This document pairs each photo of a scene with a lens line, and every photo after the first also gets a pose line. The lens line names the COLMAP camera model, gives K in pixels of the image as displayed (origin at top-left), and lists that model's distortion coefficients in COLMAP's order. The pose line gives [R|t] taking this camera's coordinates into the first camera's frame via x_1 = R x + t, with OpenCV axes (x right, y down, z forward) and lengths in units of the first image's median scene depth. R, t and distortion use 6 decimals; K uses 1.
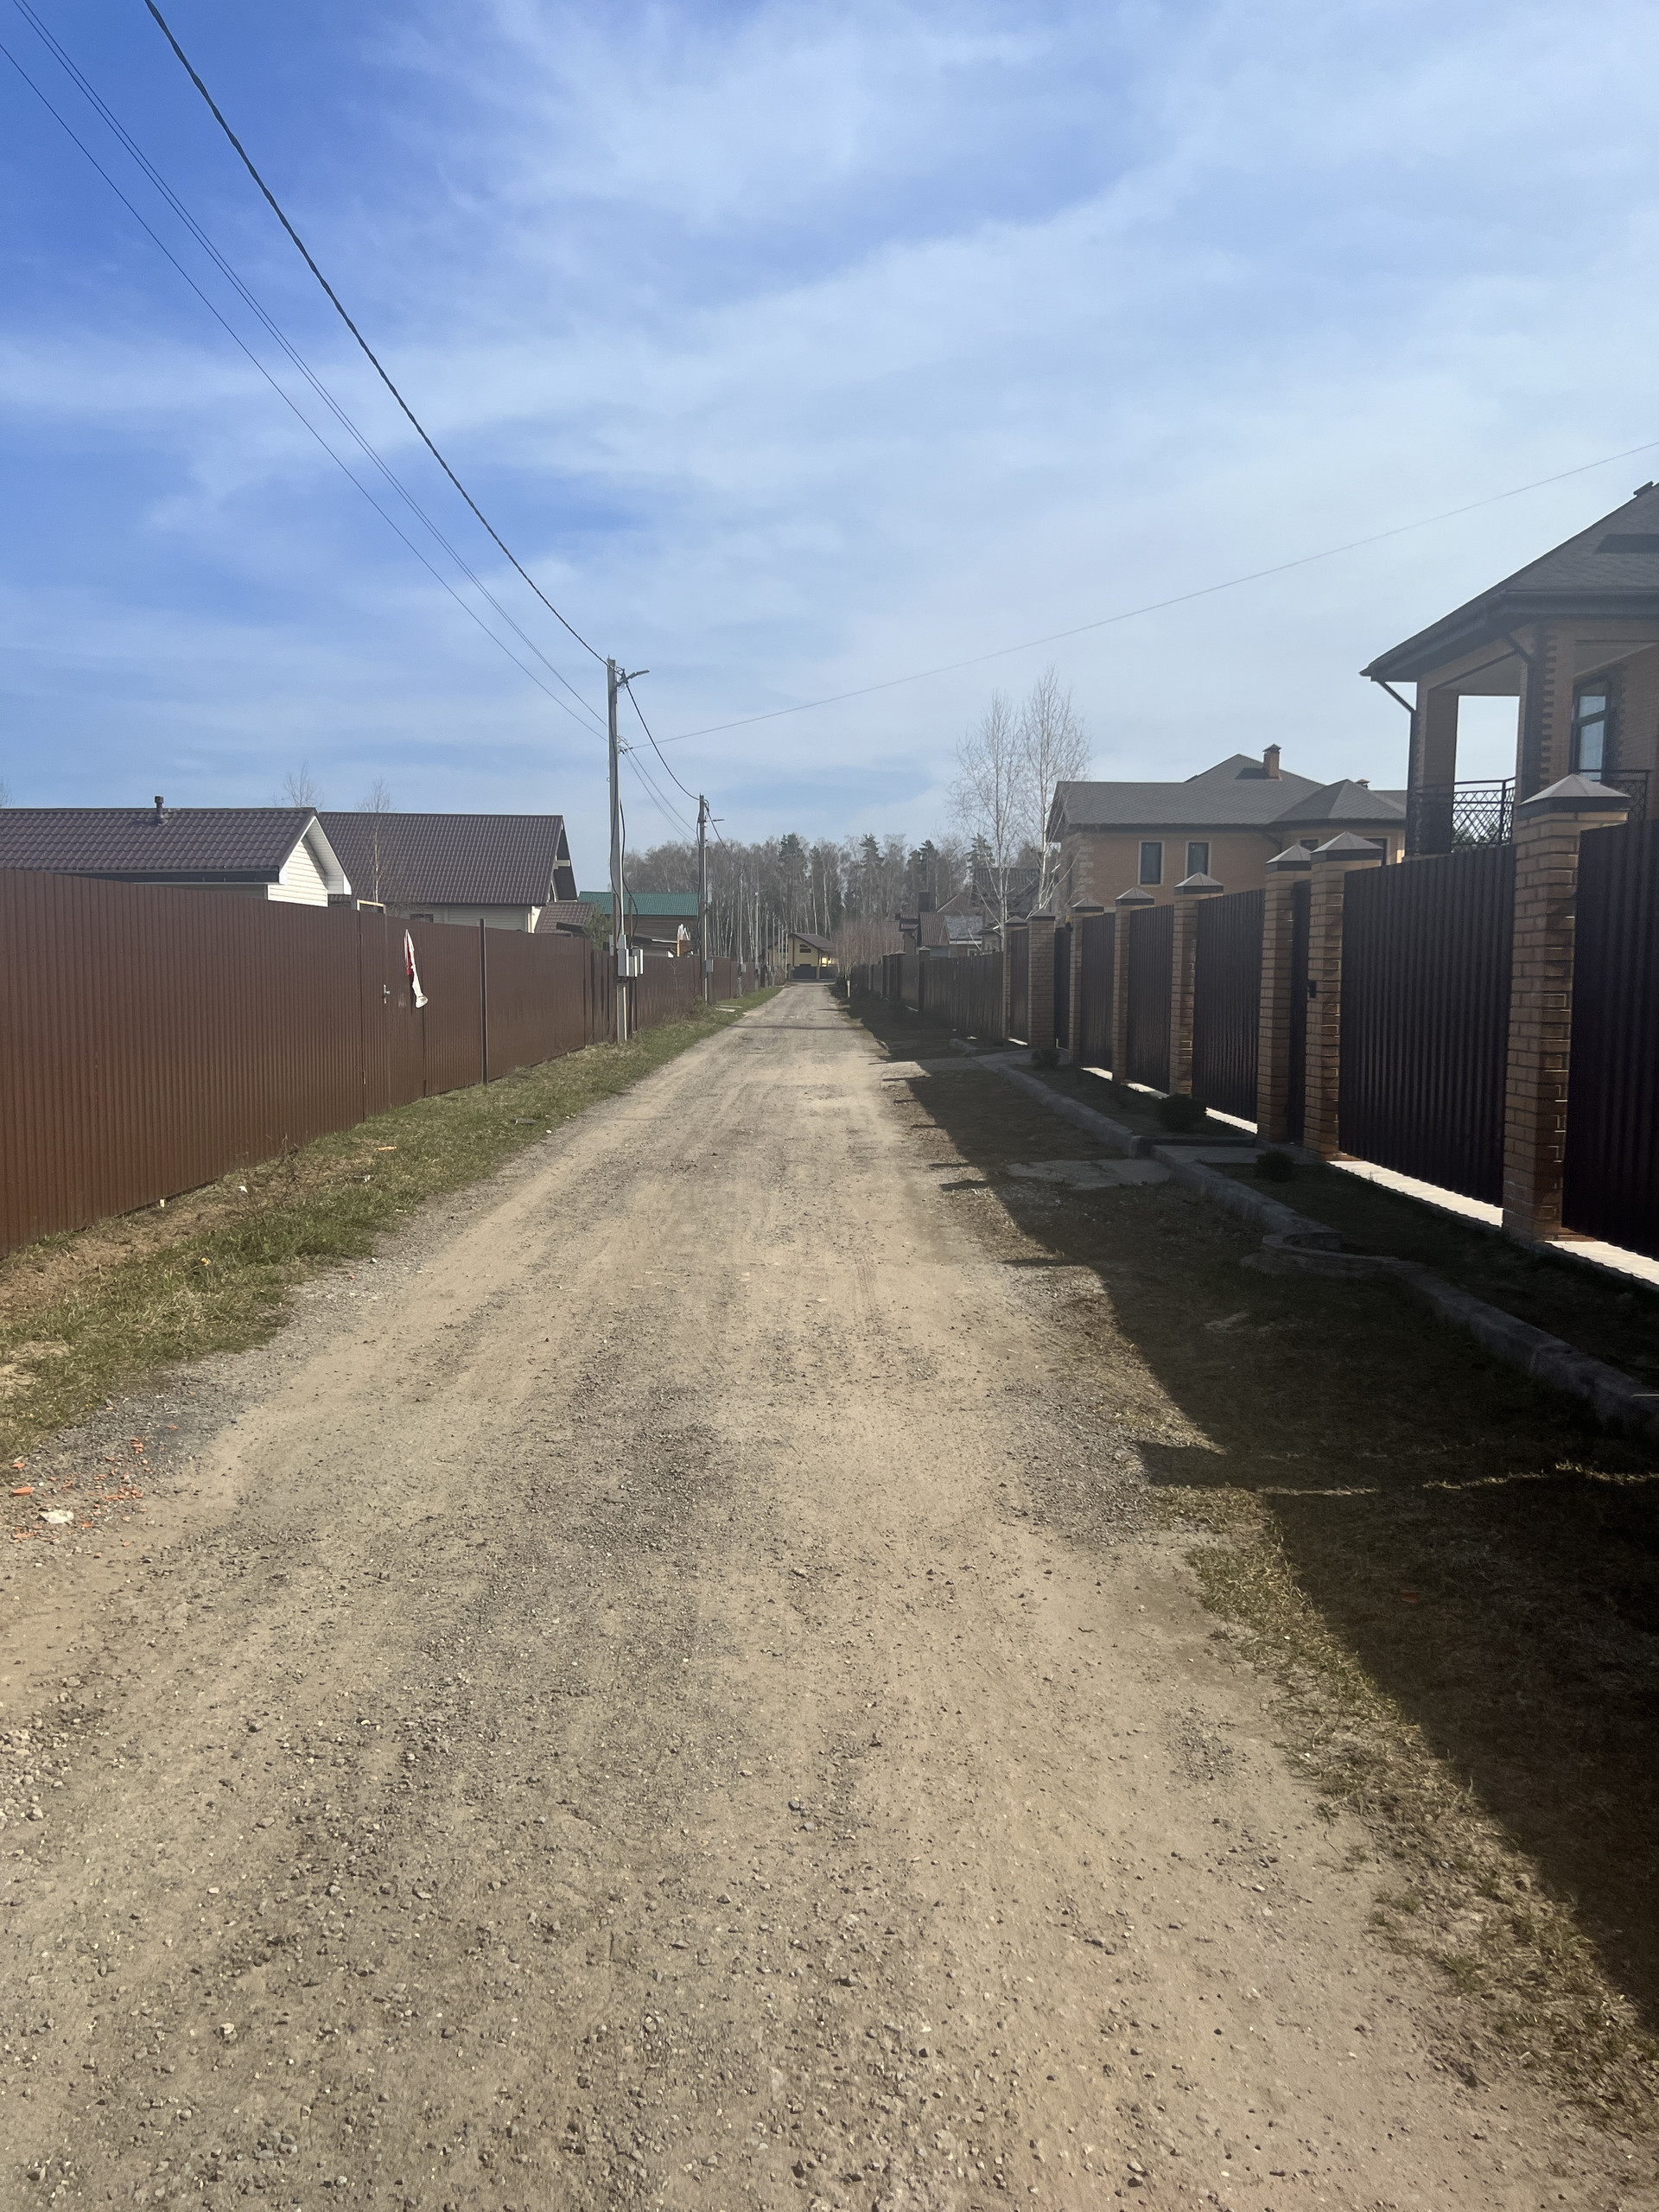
lens RADIAL K [[1664.5, 0, 753.5], [0, 1664.5, 1123.3], [0, 0, 1]] dist [0.039067, -0.038315]
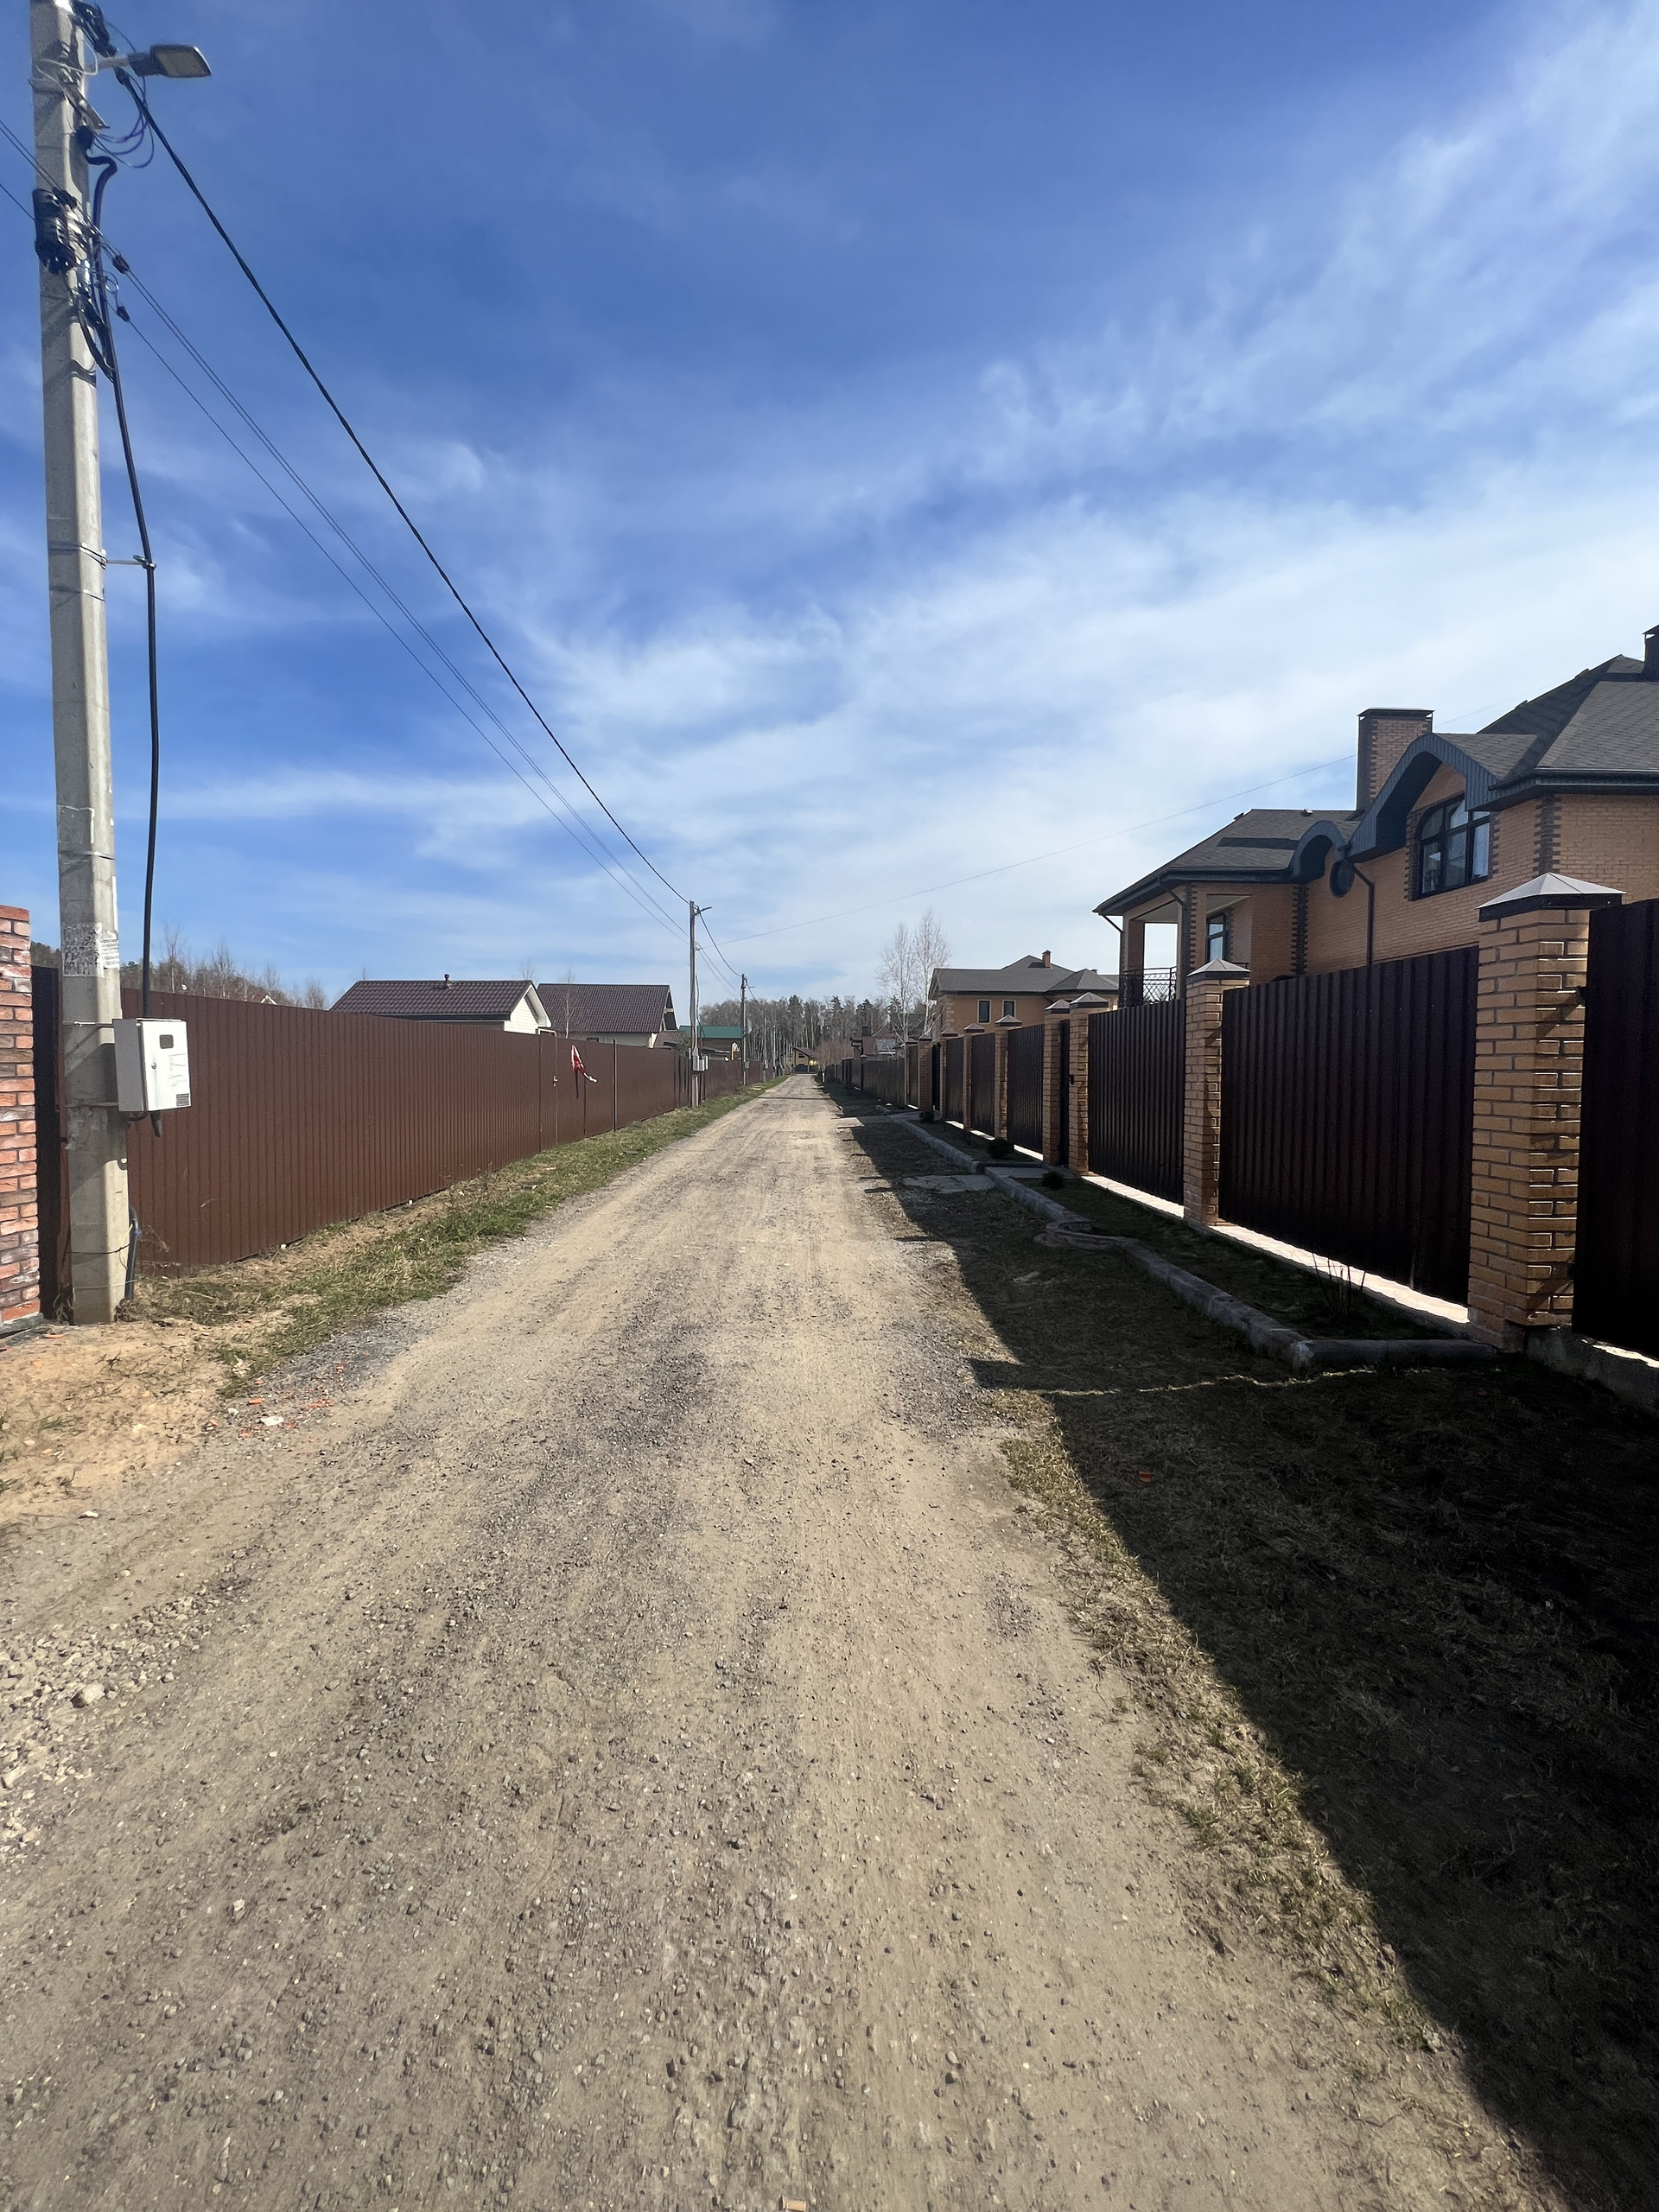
lens RADIAL K [[886.4, 0, 792.8], [0, 886.4, 1090.7], [0, 0, 1]] dist [0.002073, 0.000522]
pose [[0.999840, 0.001700, 0.017812, 0.053520], [-0.000524, 0.997834, -0.065780, -0.016291], [-0.017885, 0.065760, 0.997675, 0.170416]]
